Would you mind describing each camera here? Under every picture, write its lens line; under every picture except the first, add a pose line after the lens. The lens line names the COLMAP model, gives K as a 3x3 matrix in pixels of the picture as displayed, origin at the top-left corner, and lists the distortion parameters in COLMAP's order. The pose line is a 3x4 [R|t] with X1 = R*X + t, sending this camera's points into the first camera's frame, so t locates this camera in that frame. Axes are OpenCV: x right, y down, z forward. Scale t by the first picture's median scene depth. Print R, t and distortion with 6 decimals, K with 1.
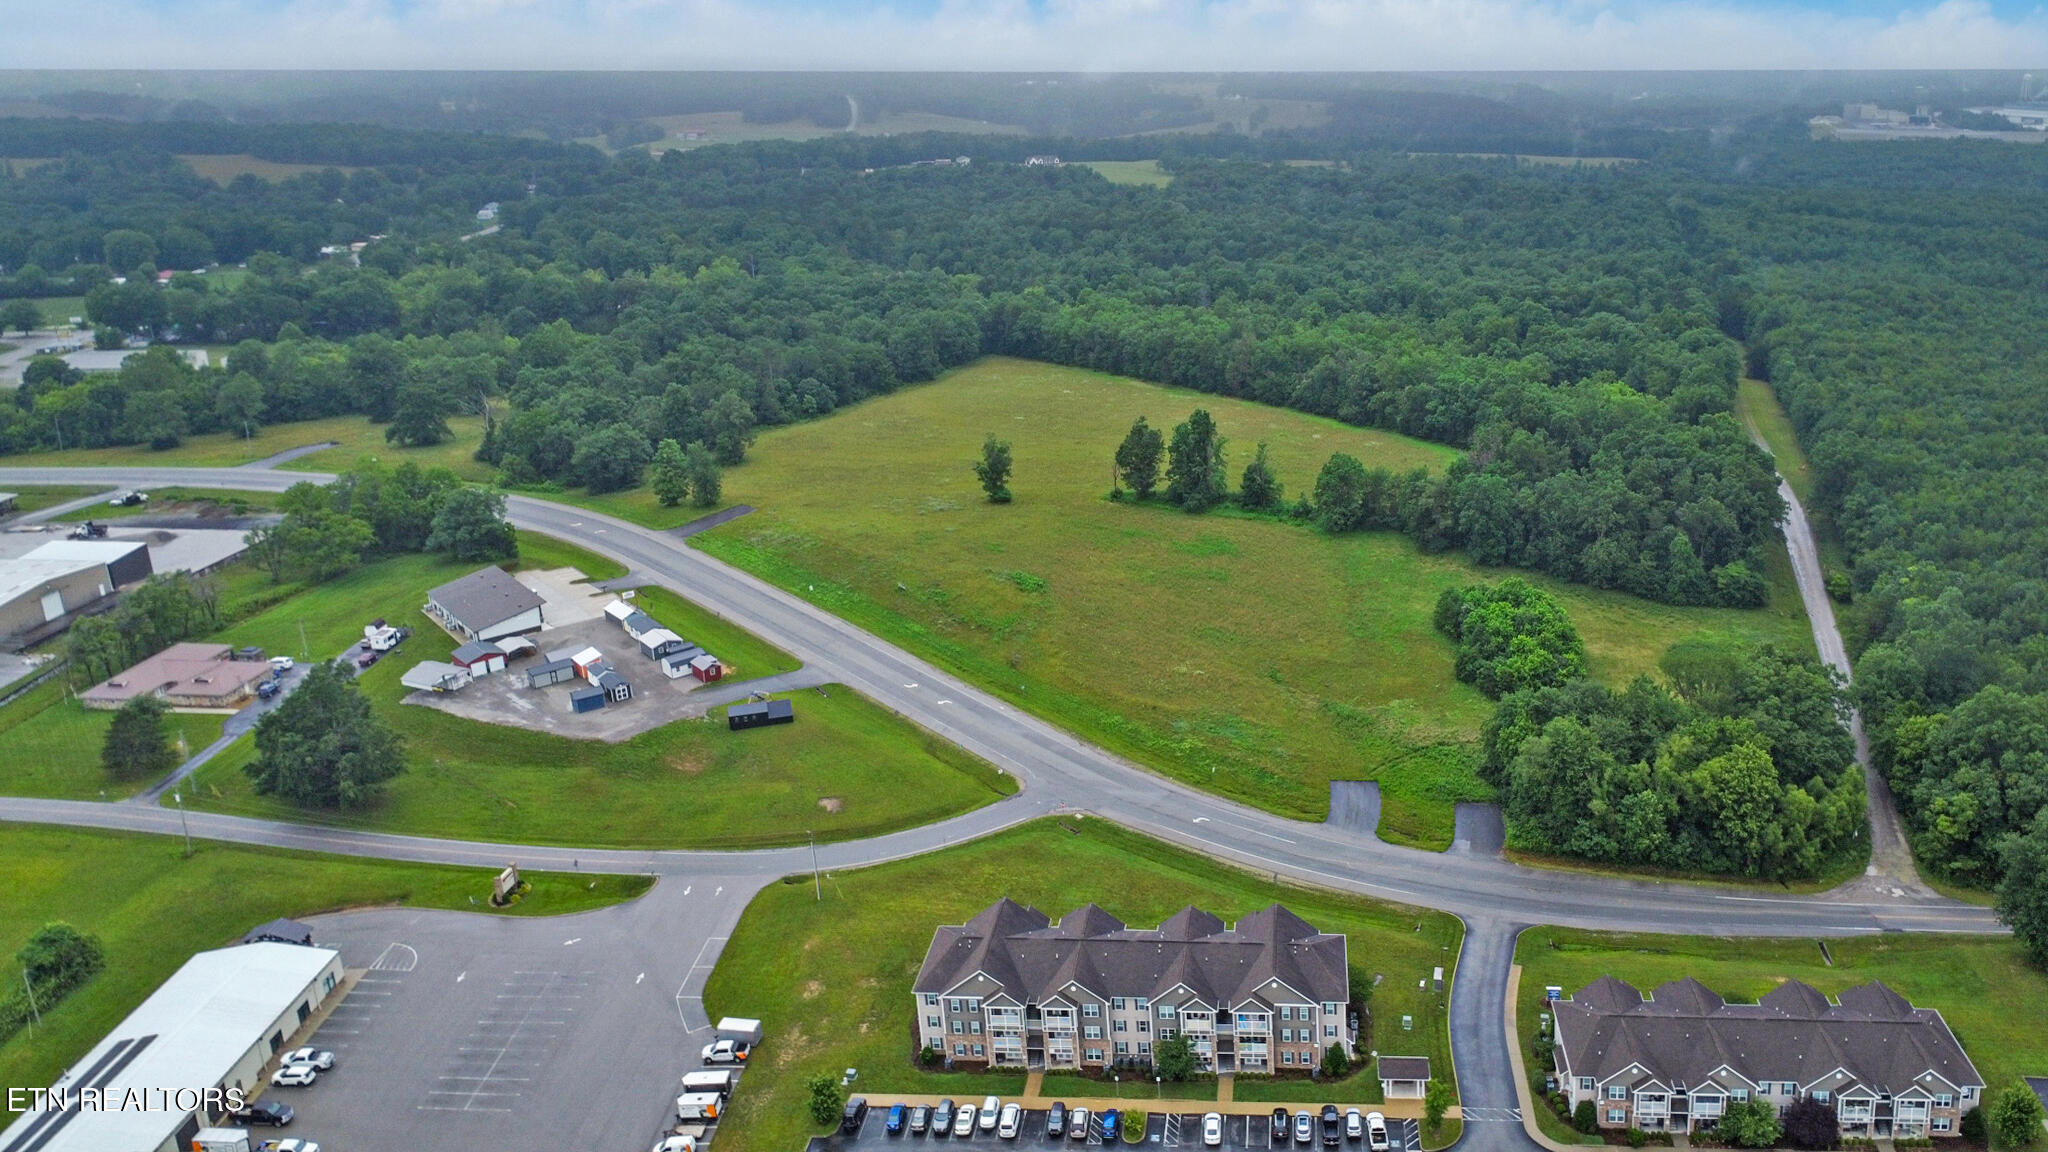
lens RADIAL K [[1209.6, 0, 1024.0], [0, 1209.6, 576.0], [0, 0, 1]] dist [0.001505, 0.000491]
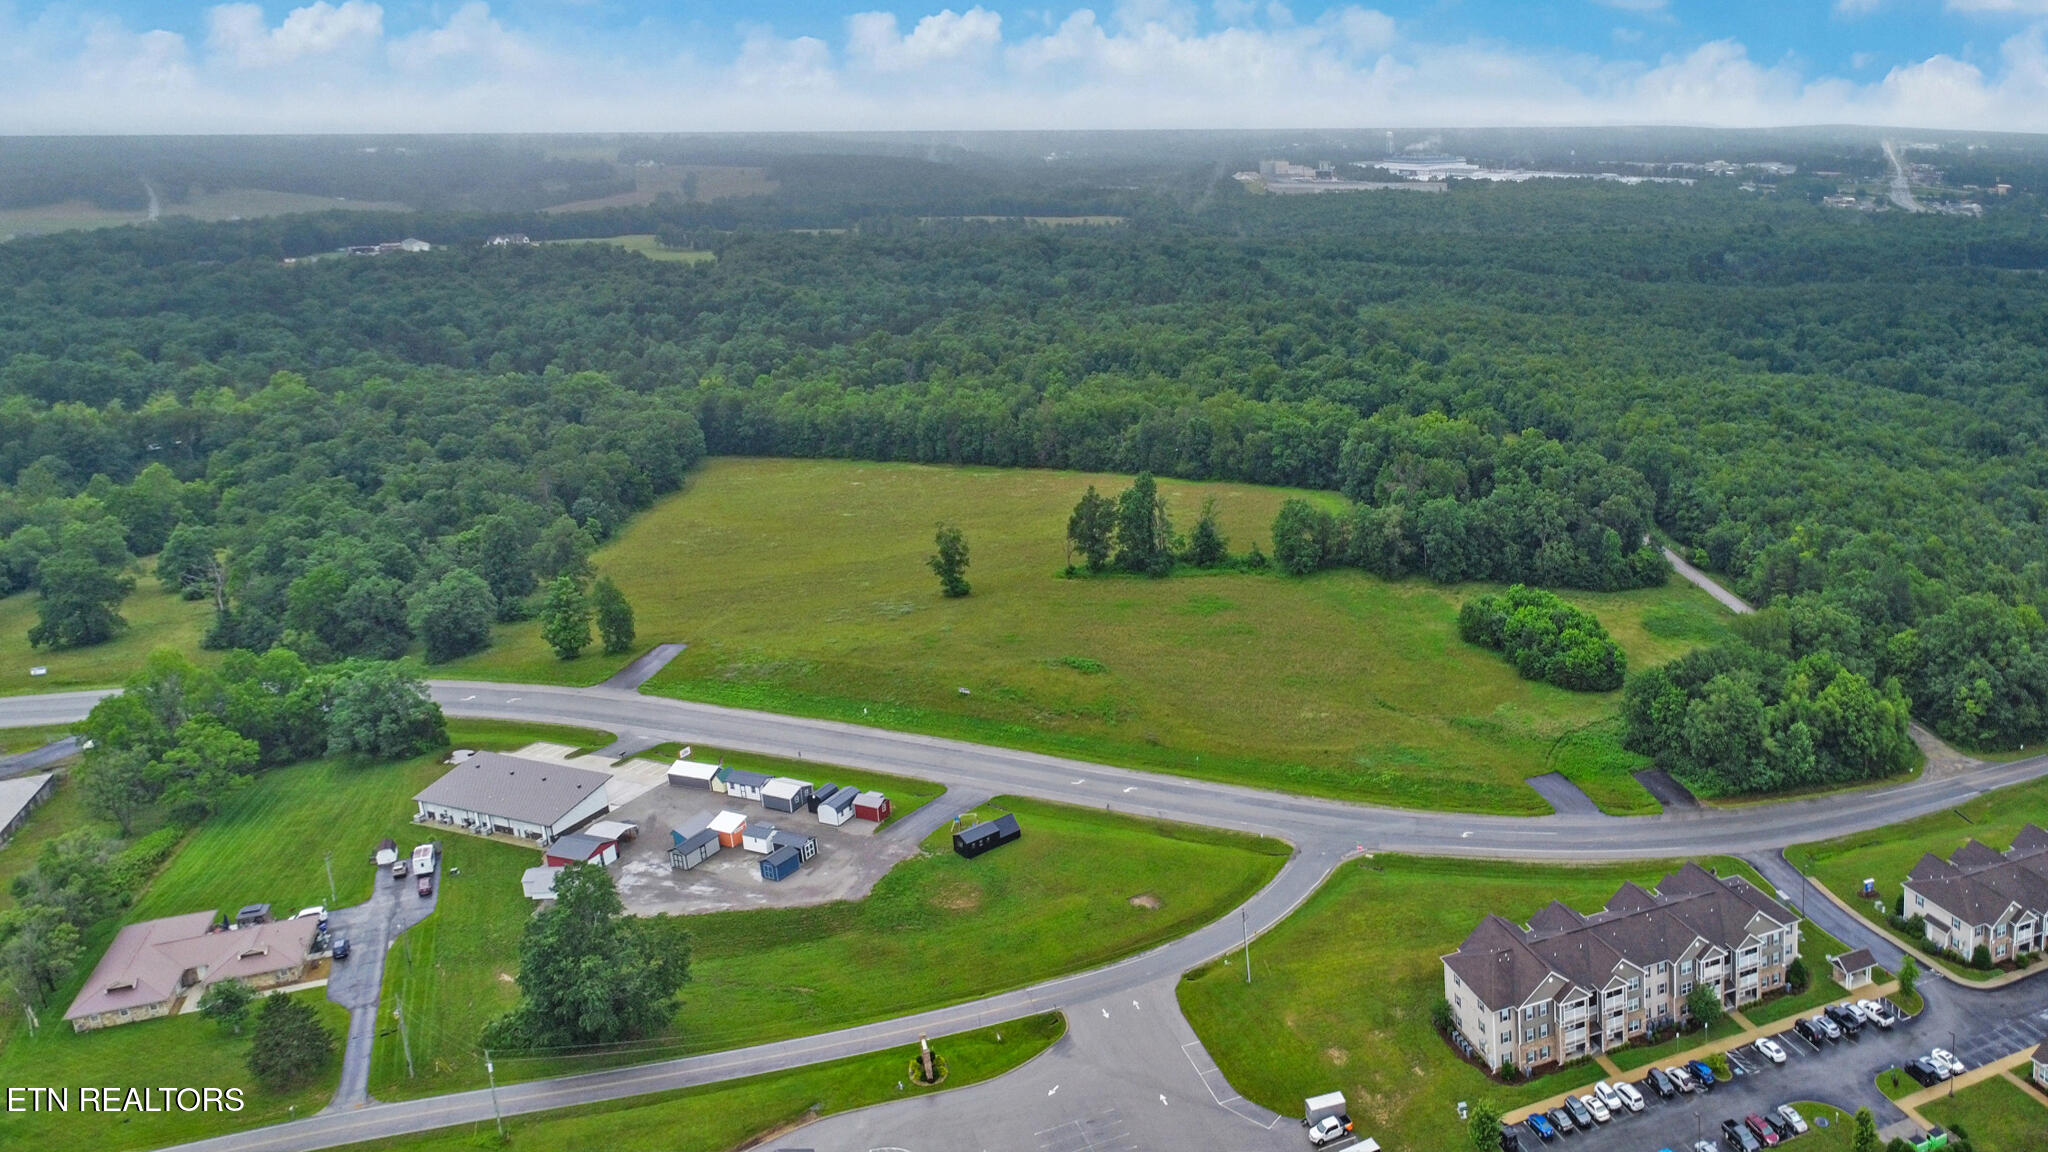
lens RADIAL K [[1372.1, 0, 1062.1], [0, 1372.1, 576.4], [0, 0, 1]] dist [0.002659, 0.000689]
pose [[0.908273, -0.135478, 0.395837, -0.422849], [0.168120, 0.984558, -0.048789, -0.013350], [-0.383114, 0.110862, 0.917024, 0.012526]]
